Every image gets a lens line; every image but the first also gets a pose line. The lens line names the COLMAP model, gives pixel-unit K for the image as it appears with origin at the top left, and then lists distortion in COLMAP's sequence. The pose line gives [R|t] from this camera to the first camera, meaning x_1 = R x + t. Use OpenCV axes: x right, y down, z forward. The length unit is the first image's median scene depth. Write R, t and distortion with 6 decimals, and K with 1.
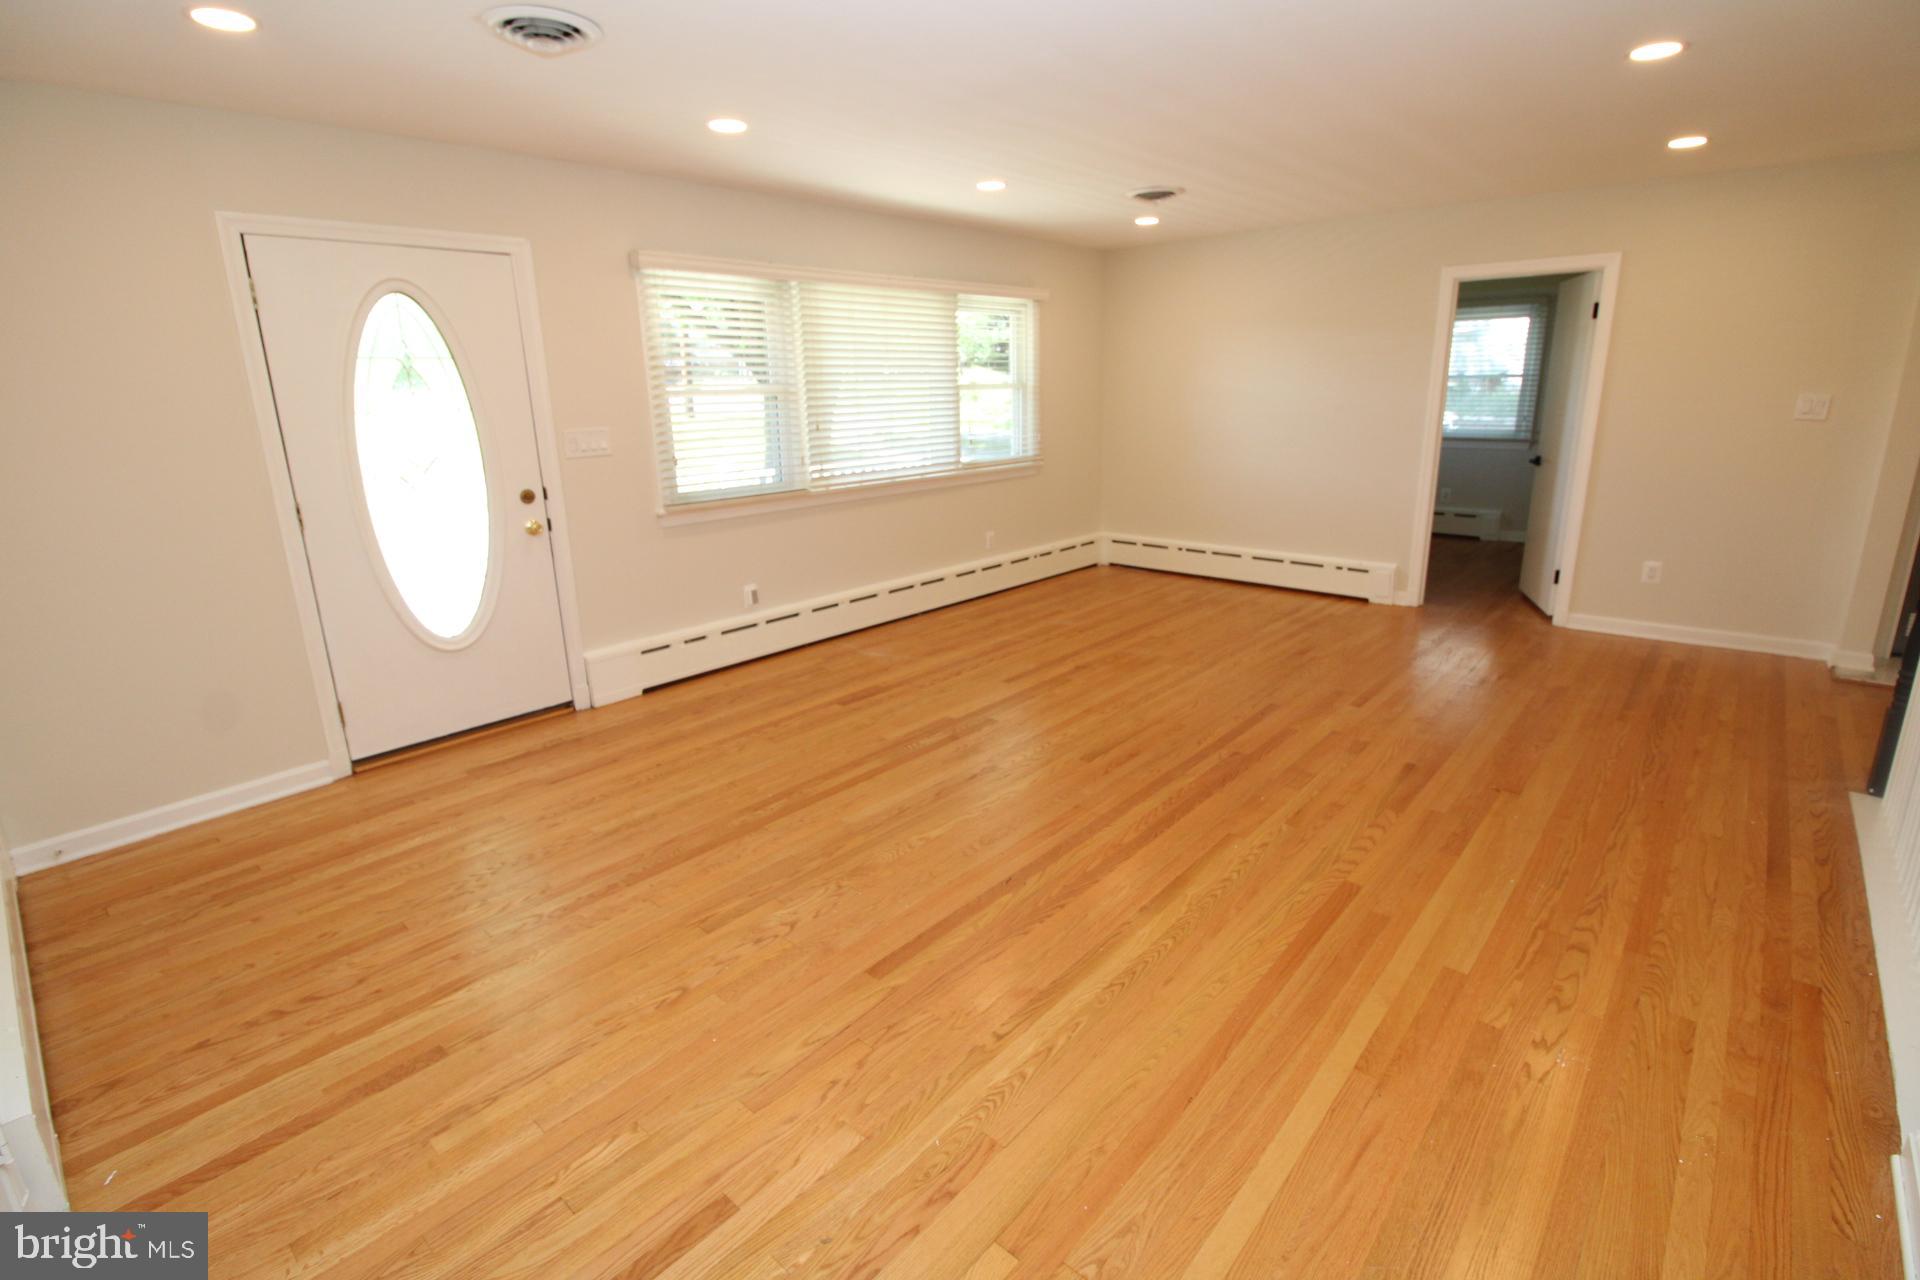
lens RADIAL K [[892.2, 0, 974.2], [0, 892.2, 617.9], [0, 0, 1]] dist [-0.002034, -0.011433]
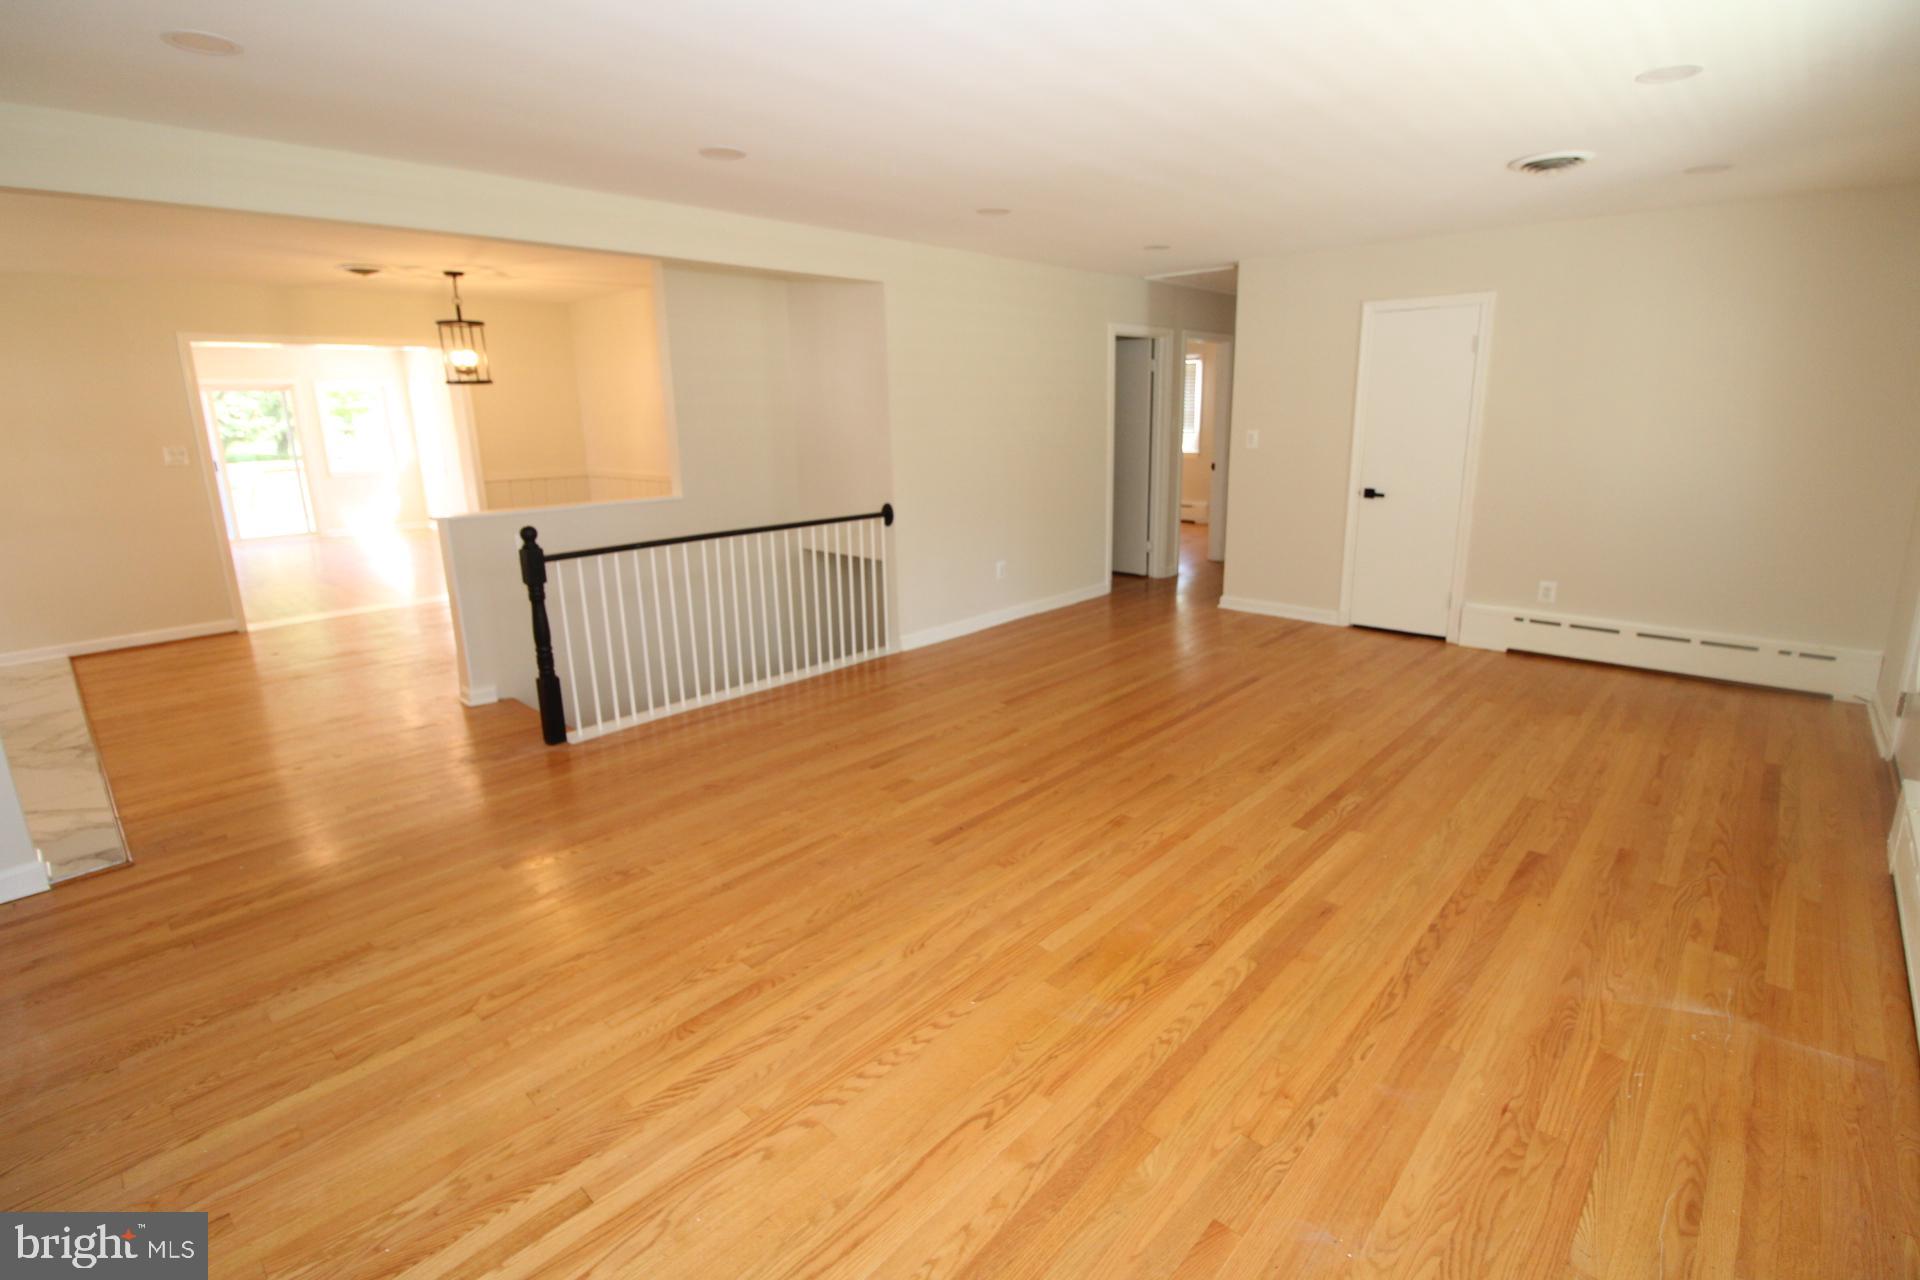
lens RADIAL K [[892.2, 0, 974.2], [0, 892.2, 617.9], [0, 0, 1]] dist [-0.002034, -0.011433]
pose [[-0.998918, 0.030731, 0.034900, 0.275212], [0.043478, 0.883437, 0.466529, -0.430256], [-0.016495, 0.467541, -0.883817, 1.608431]]
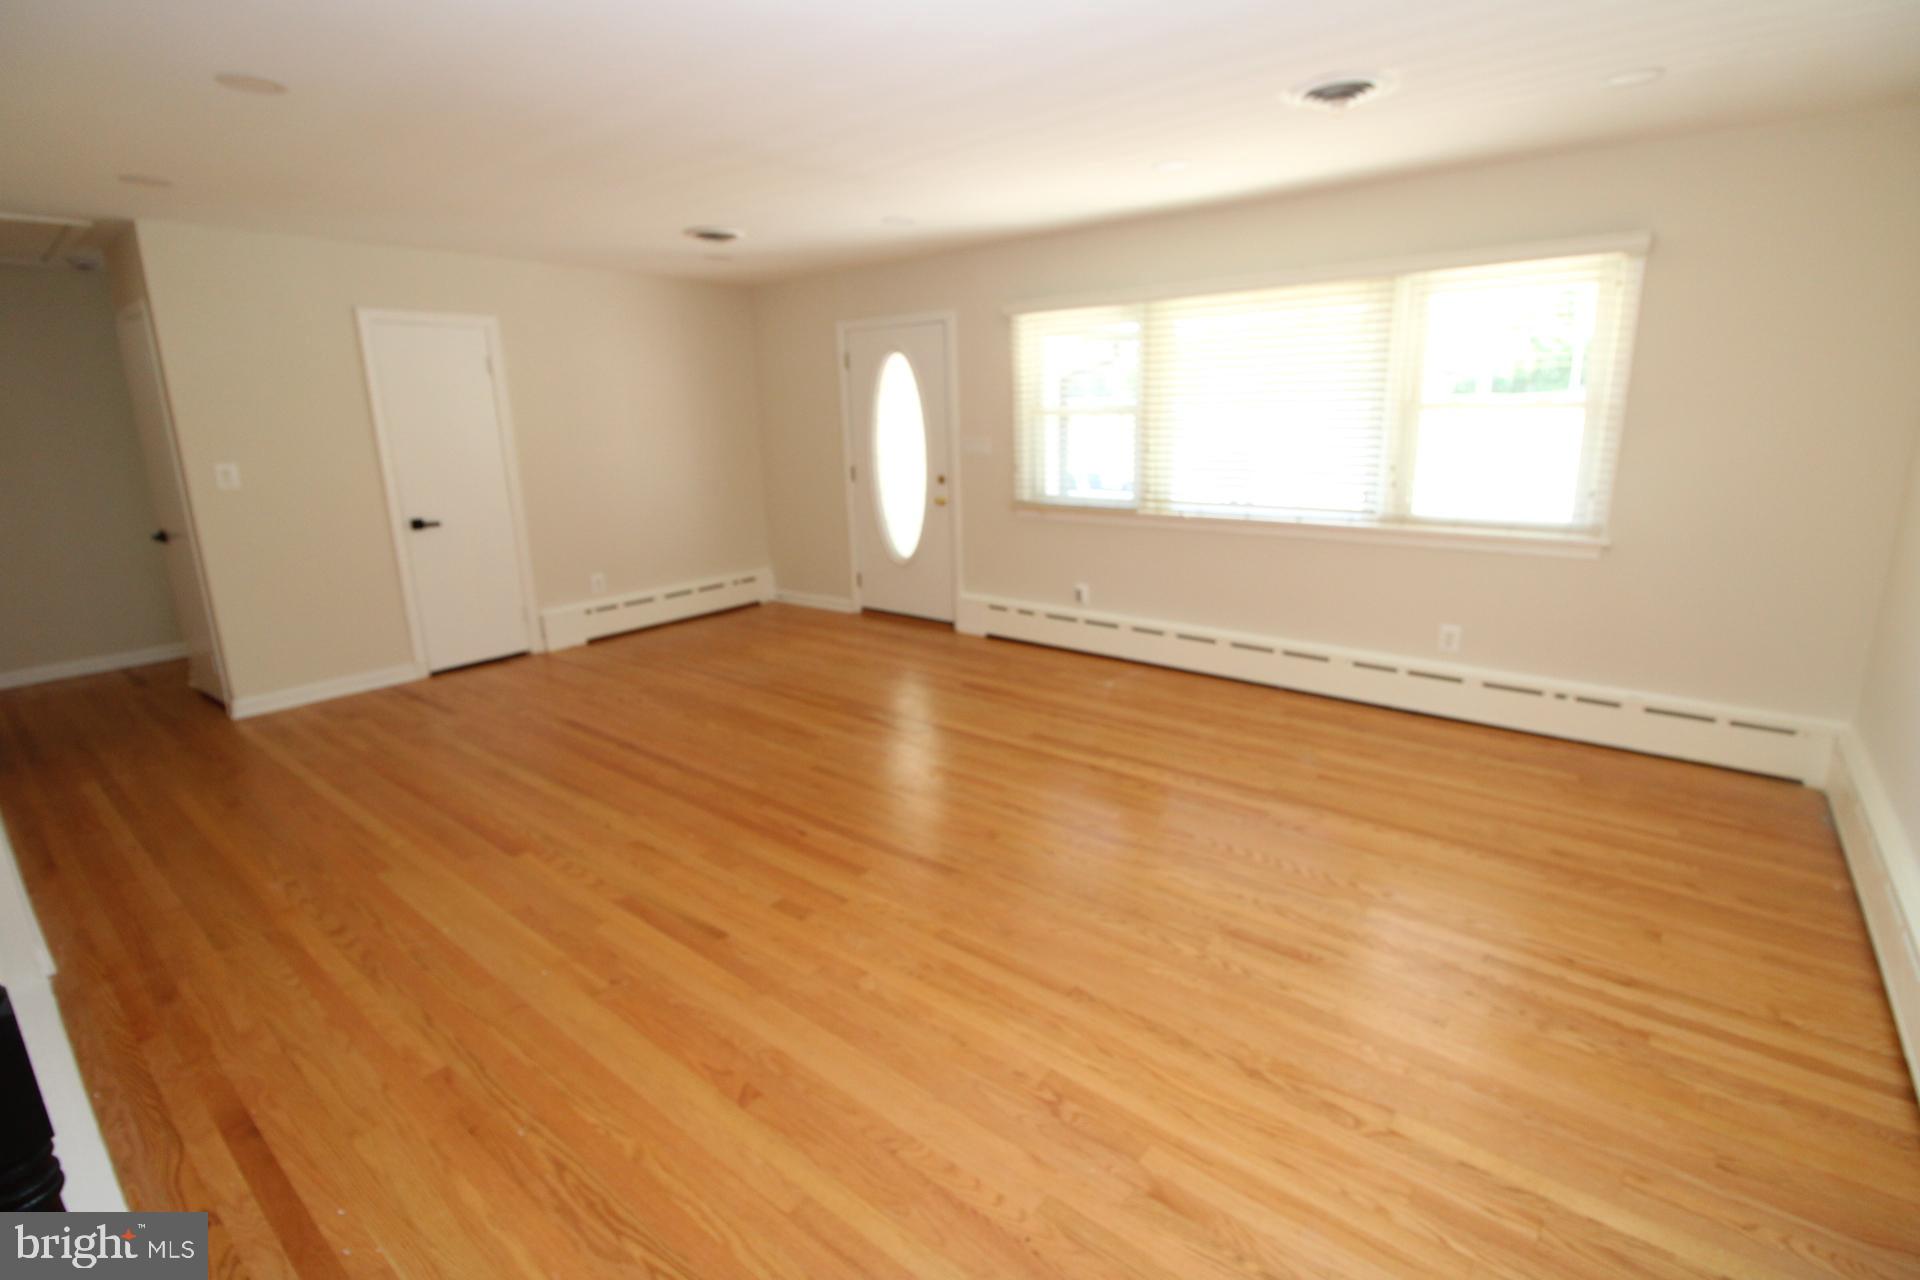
lens RADIAL K [[892.2, 0, 974.2], [0, 892.2, 617.9], [0, 0, 1]] dist [-0.002034, -0.011433]
pose [[0.048588, 0.246304, -0.967974, 0.993150], [-0.234719, 0.944795, 0.228624, -0.264959], [0.970848, 0.216093, 0.103718, 0.915608]]
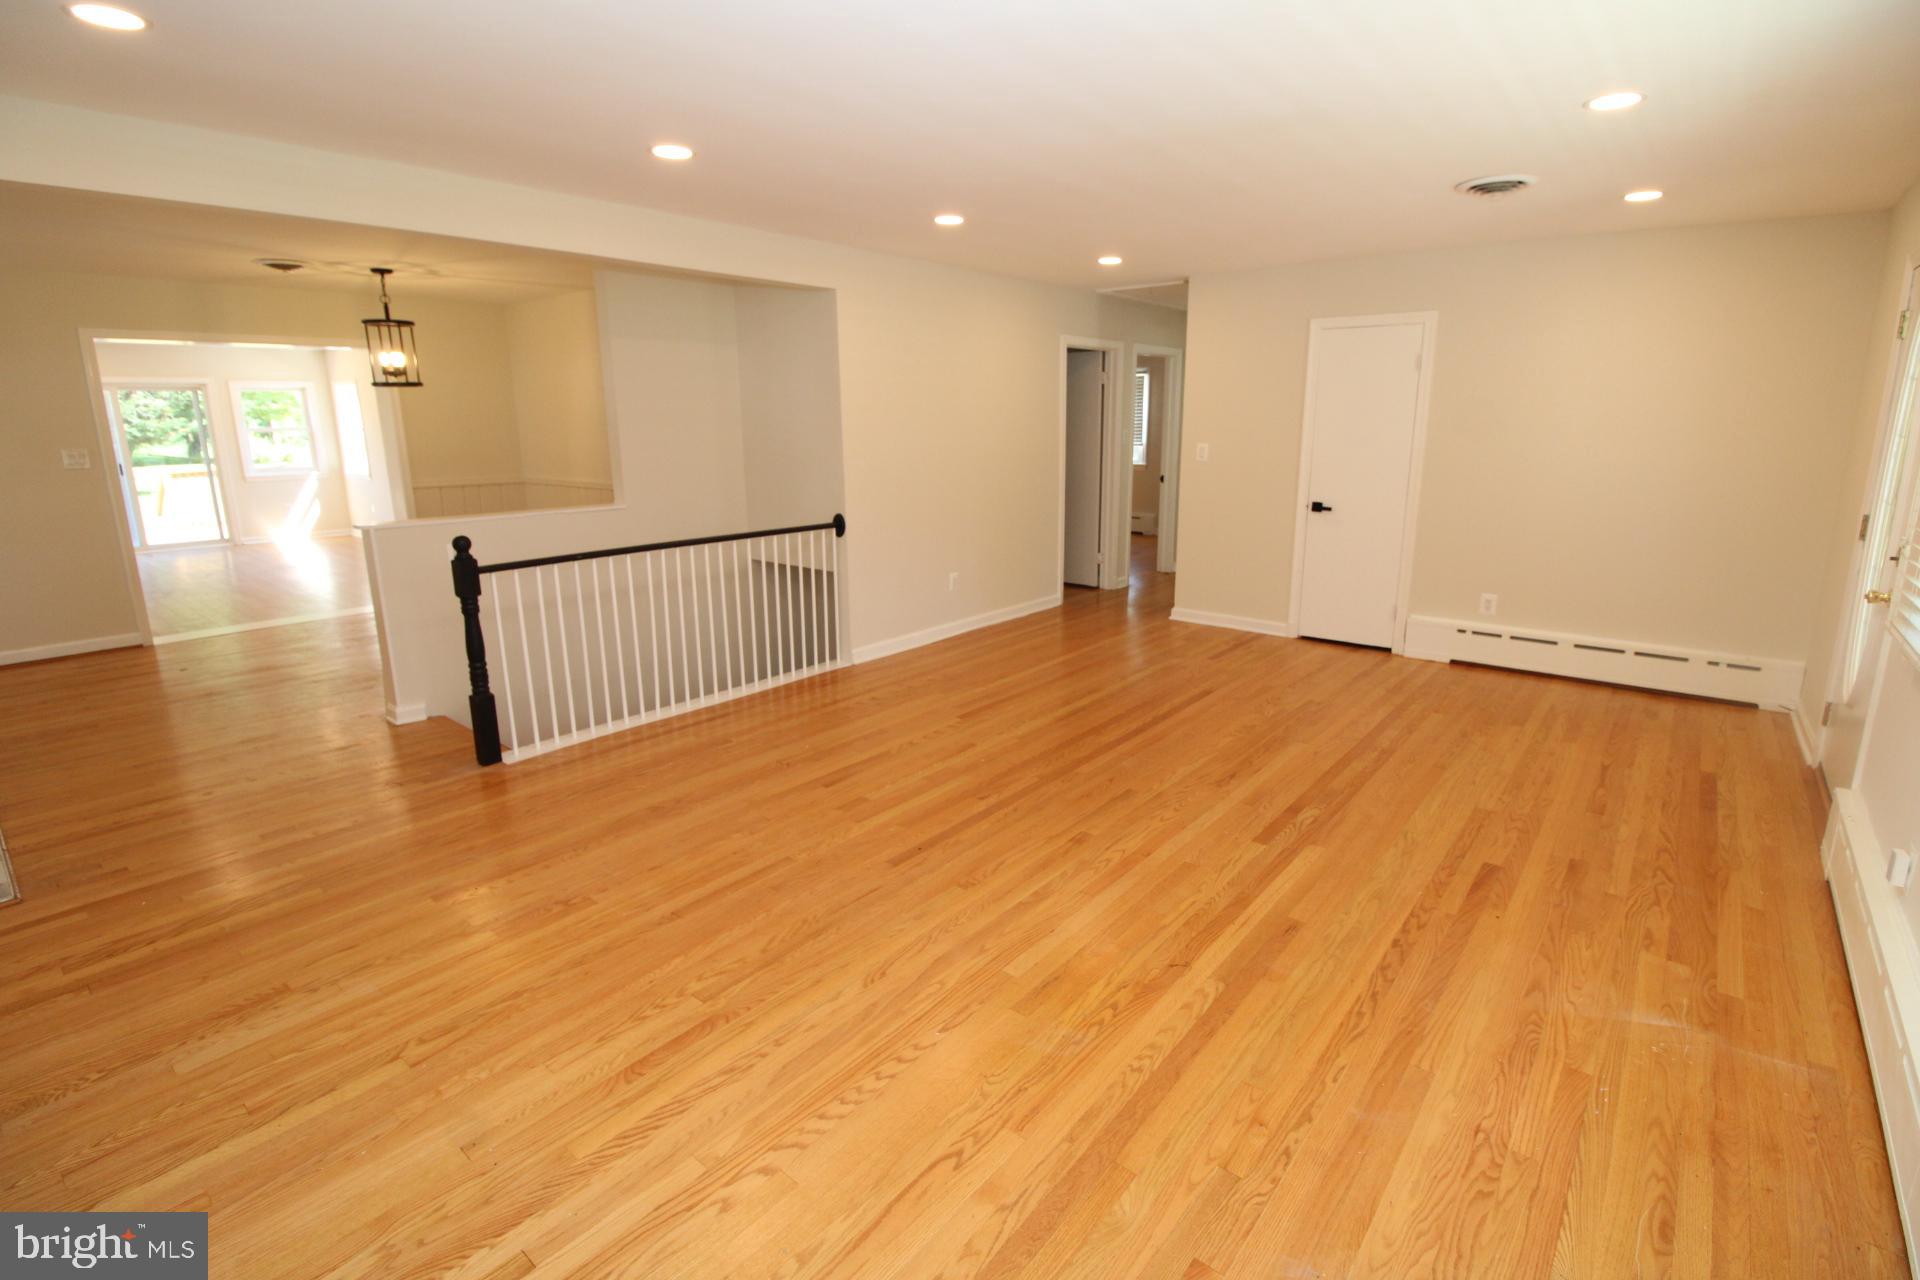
lens RADIAL K [[892.2, 0, 974.2], [0, 892.2, 617.9], [0, 0, 1]] dist [-0.002034, -0.011433]
pose [[-0.999137, 0.031809, -0.026704, 0.287388], [0.016009, 0.888259, 0.459063, -0.426741], [0.038323, 0.458240, -0.888002, 1.591185]]
